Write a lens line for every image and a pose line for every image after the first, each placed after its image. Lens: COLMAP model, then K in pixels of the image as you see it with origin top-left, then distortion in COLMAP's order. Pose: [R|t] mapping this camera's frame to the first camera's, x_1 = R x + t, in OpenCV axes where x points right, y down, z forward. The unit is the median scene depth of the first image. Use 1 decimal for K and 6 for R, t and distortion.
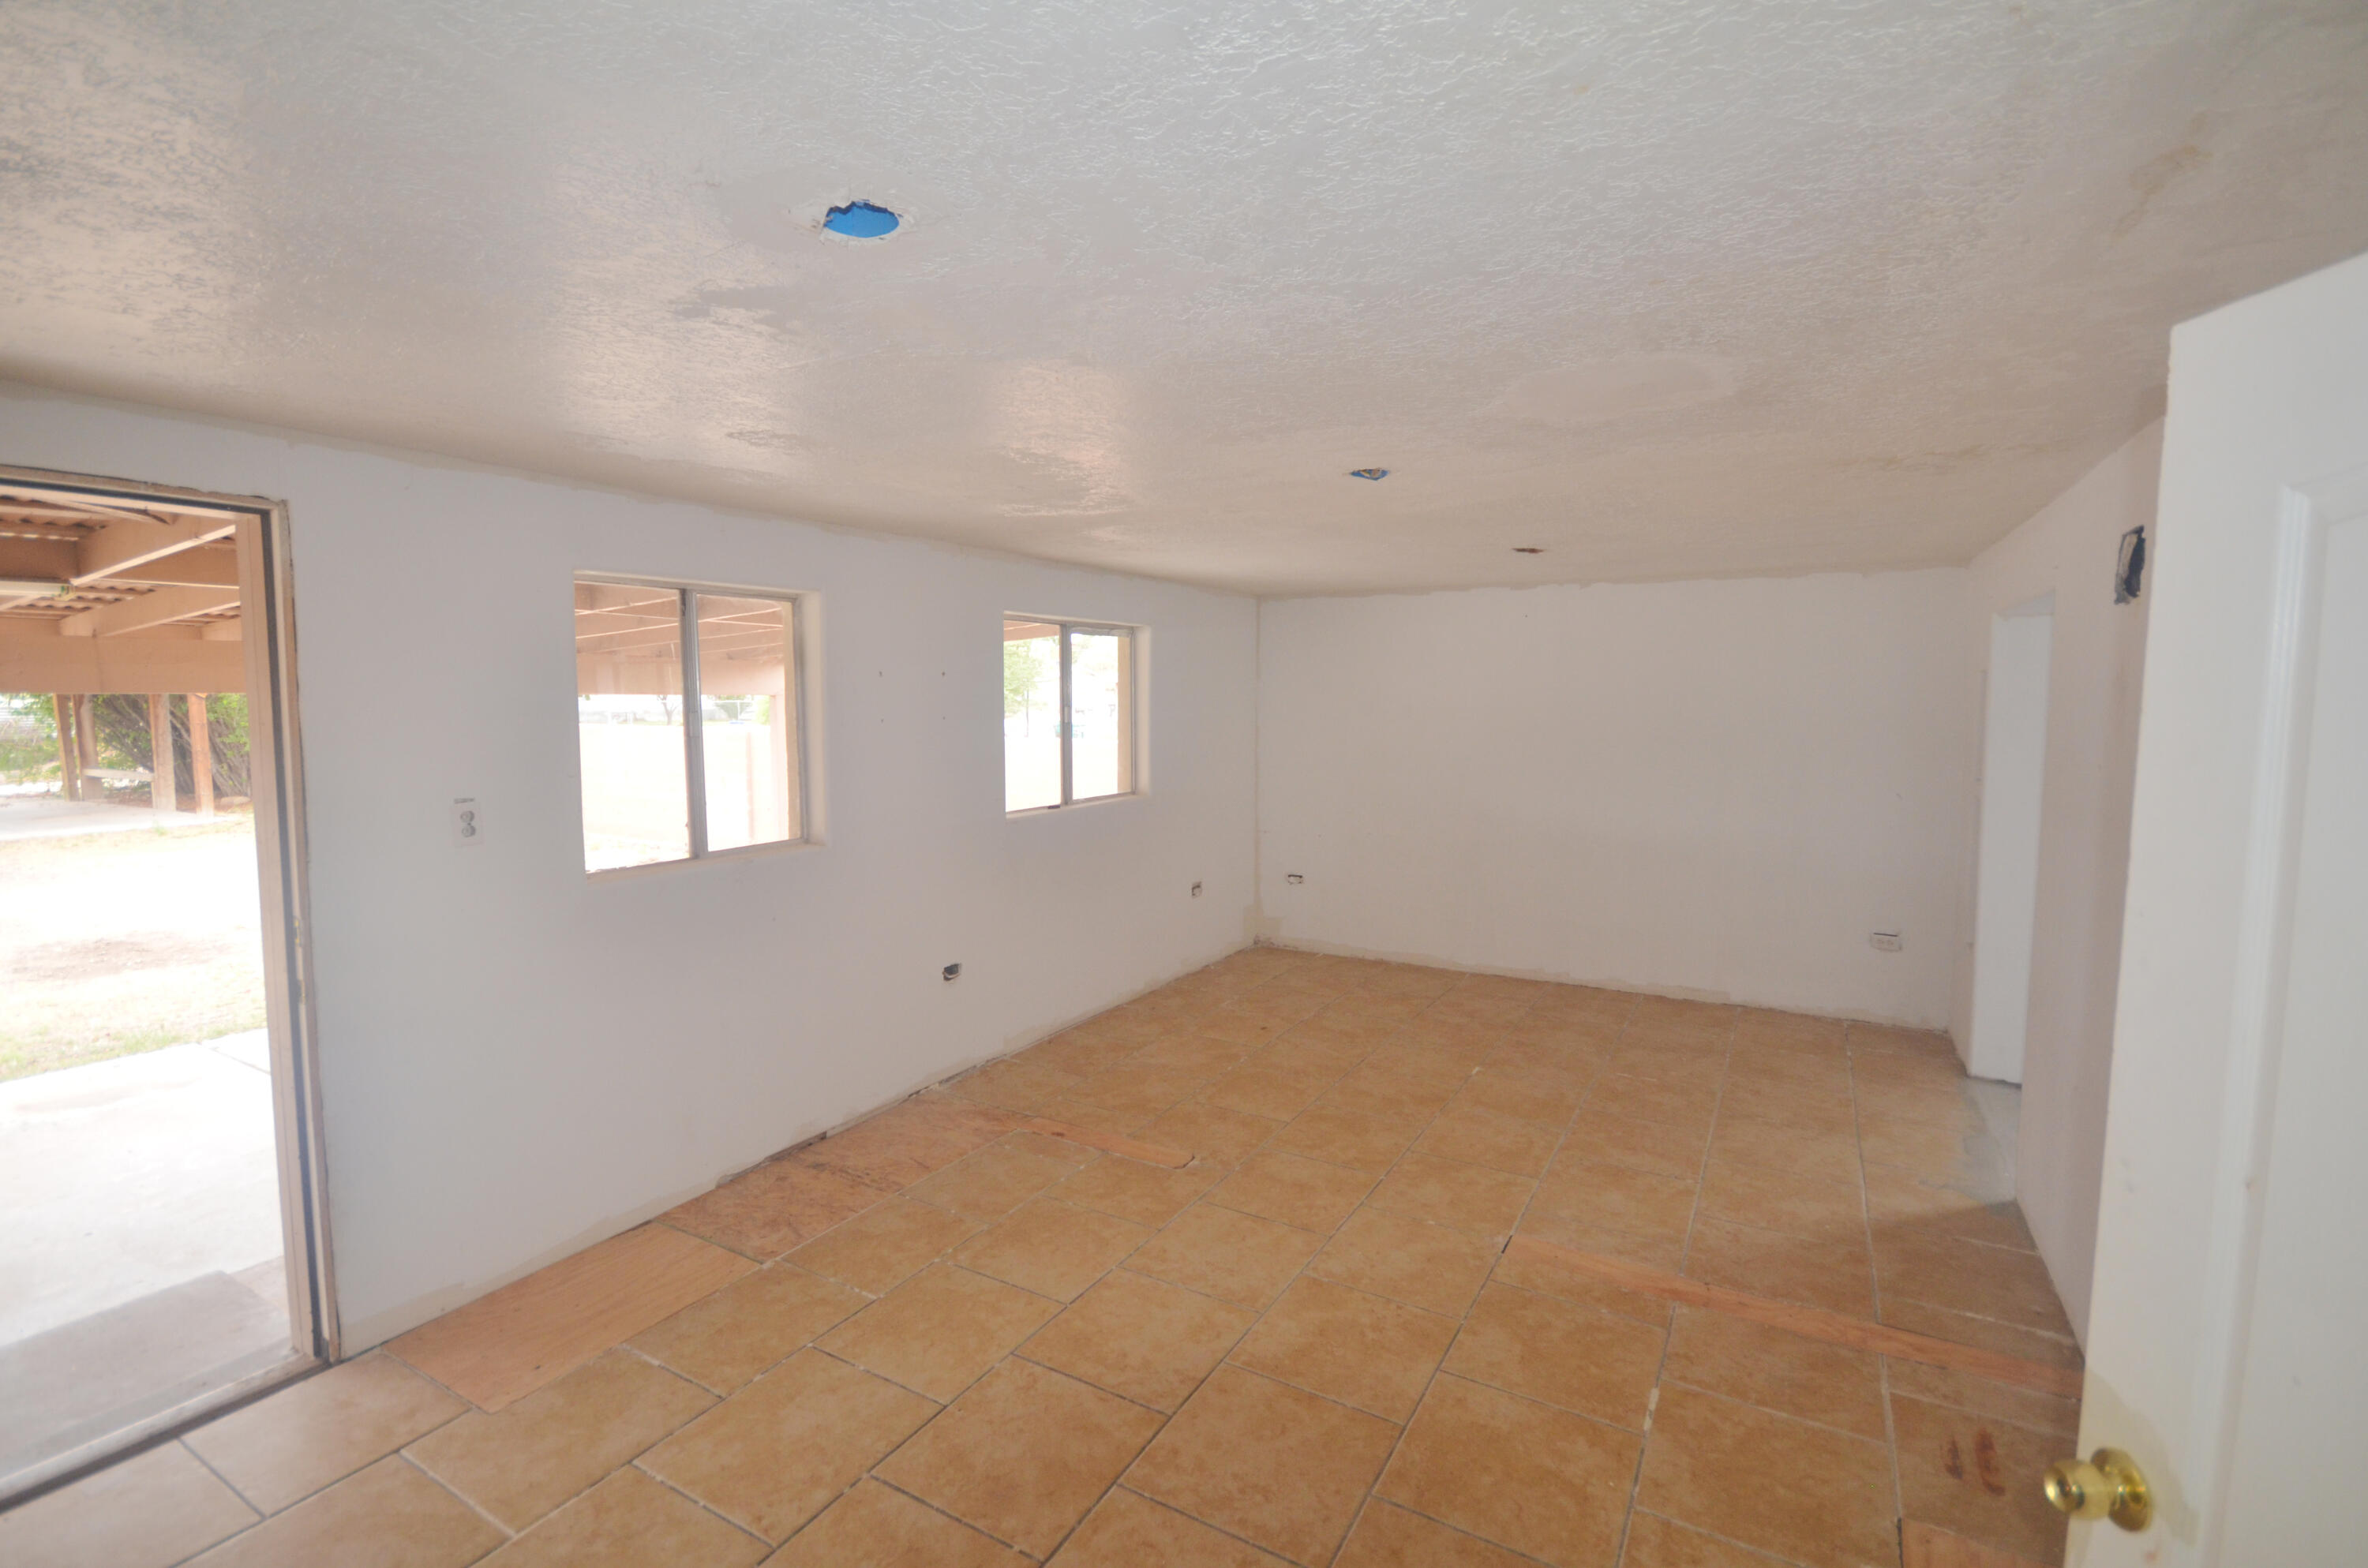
lens RADIAL K [[1072.5, 0, 1196.2], [0, 1072.5, 775.2], [0, 0, 1]] dist [0.031534, -0.020159]
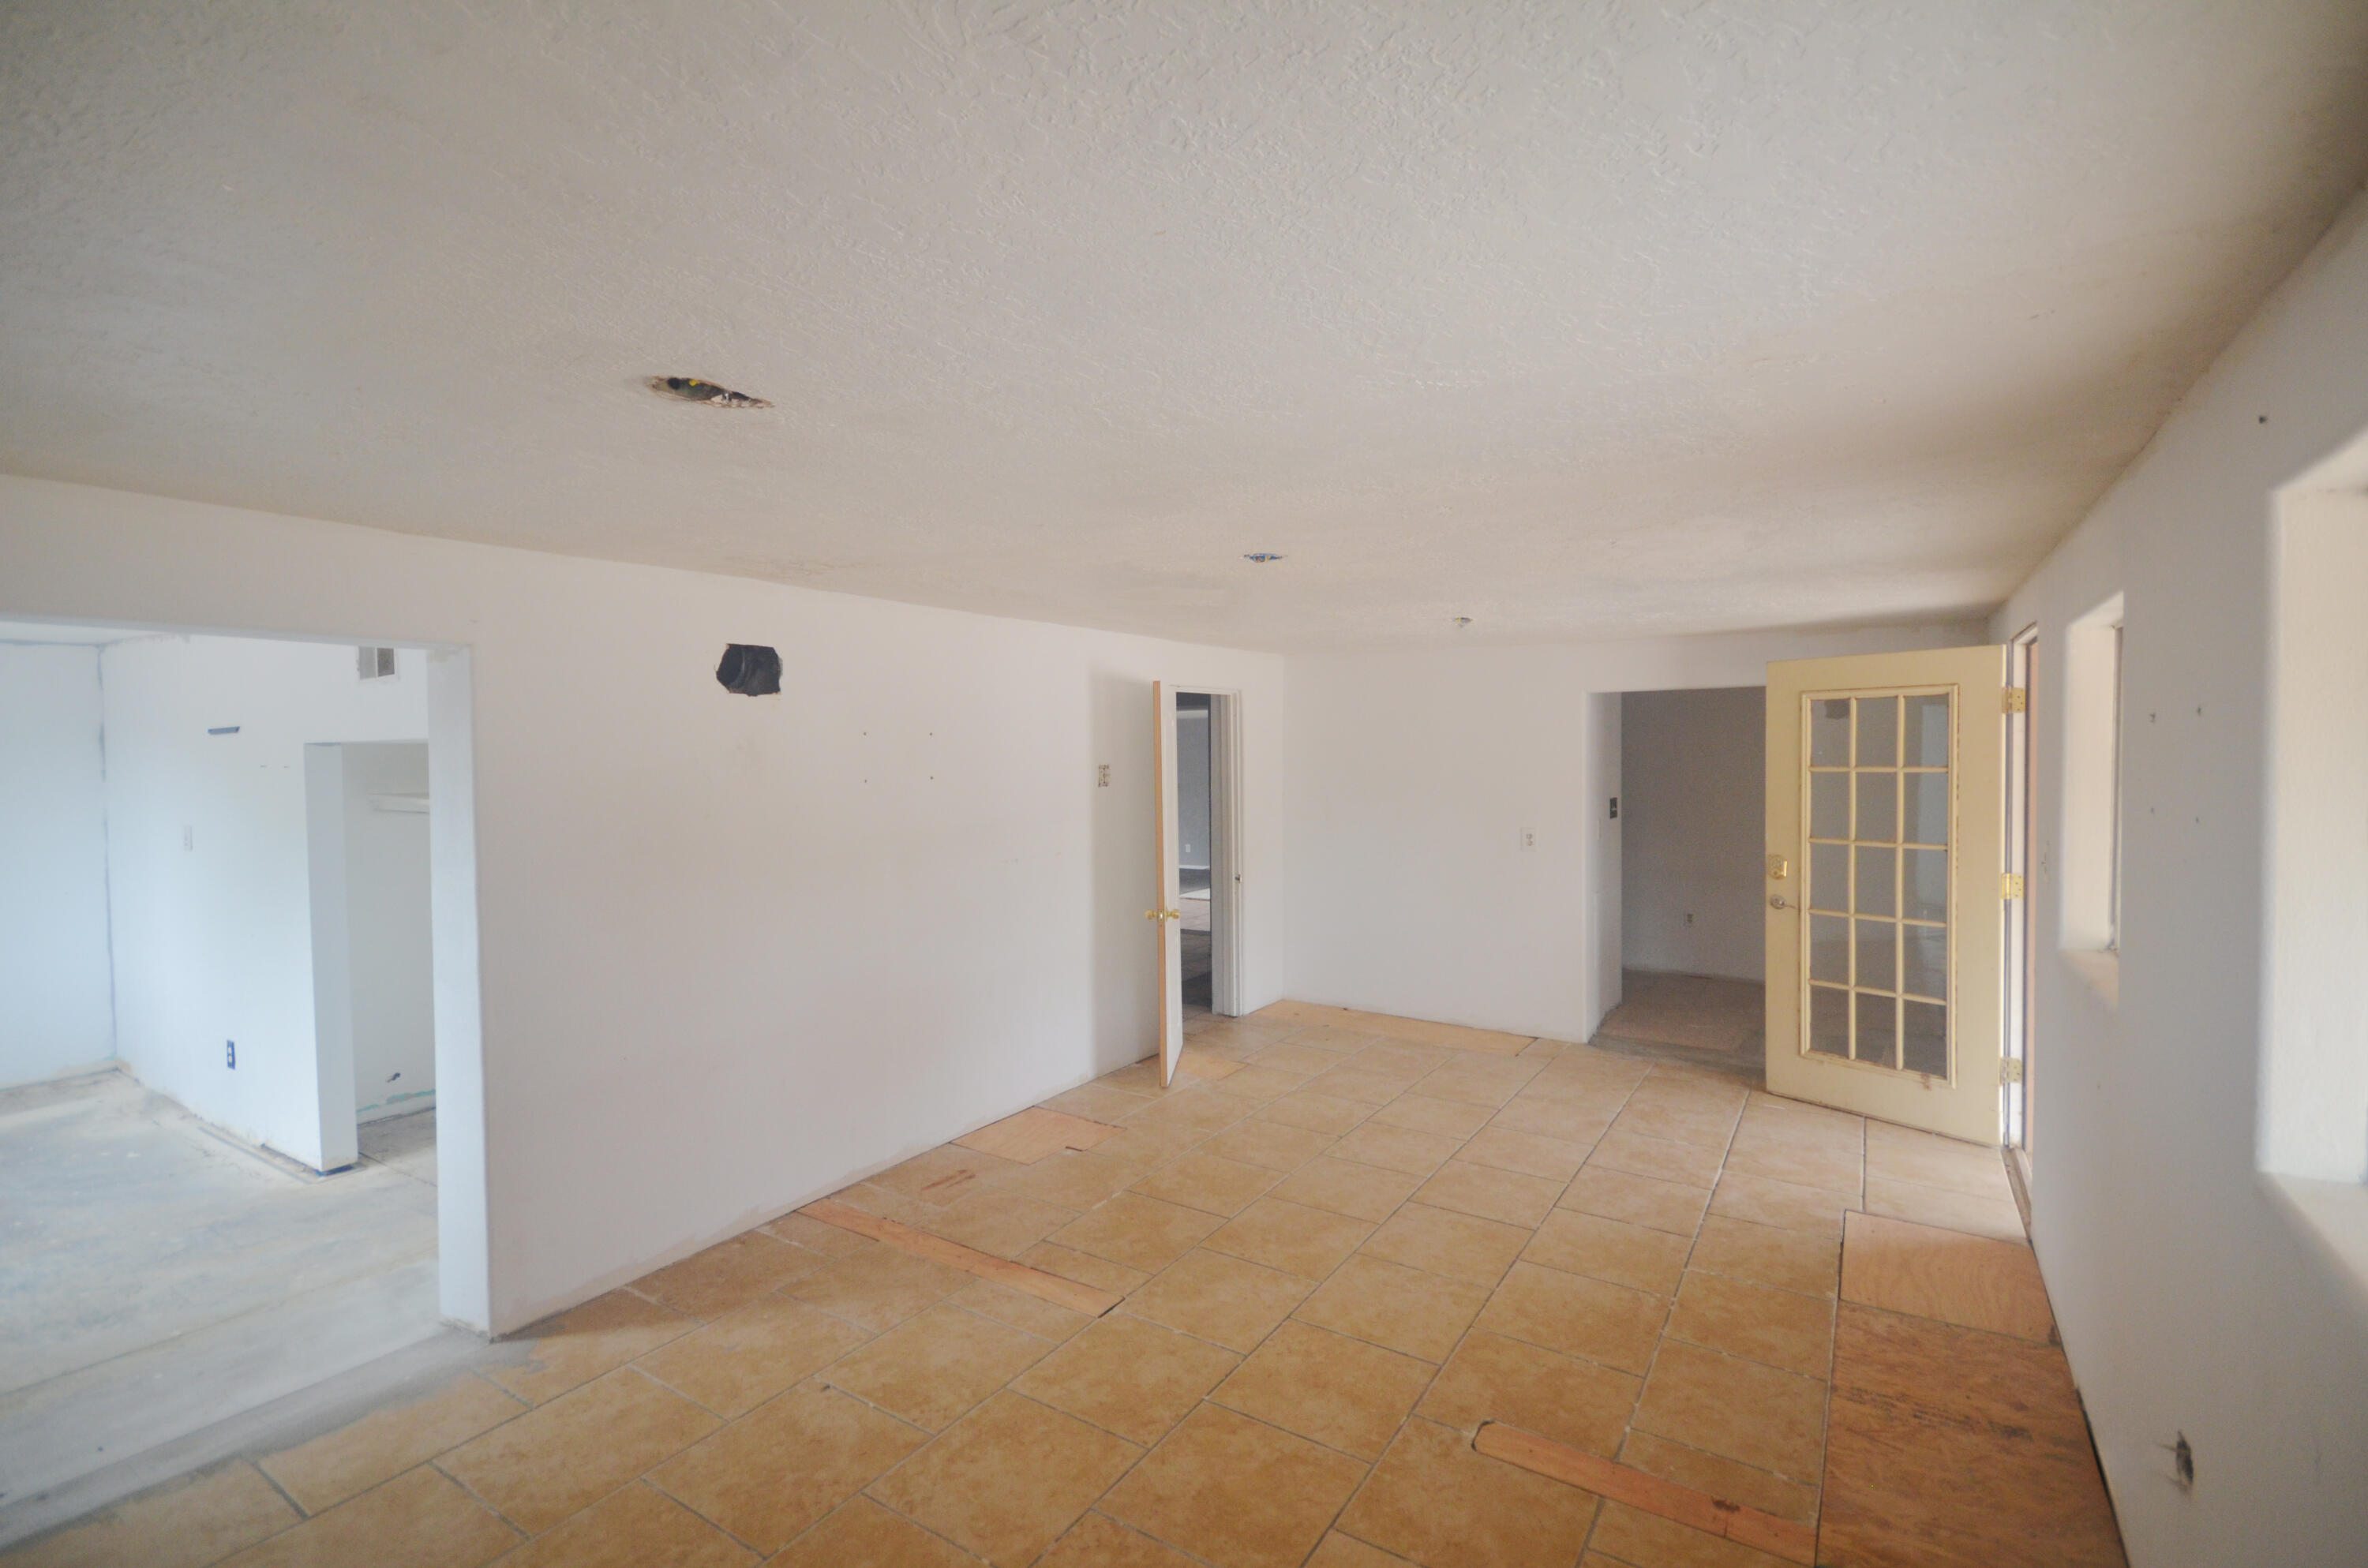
lens RADIAL K [[1072.5, 0, 1196.2], [0, 1072.5, 775.2], [0, 0, 1]] dist [0.031534, -0.020159]
pose [[-0.998960, 0.004047, 0.045415, 0.162561], [0.008534, 0.995047, 0.099036, -0.152093], [-0.044790, 0.099320, -0.994047, 1.926458]]
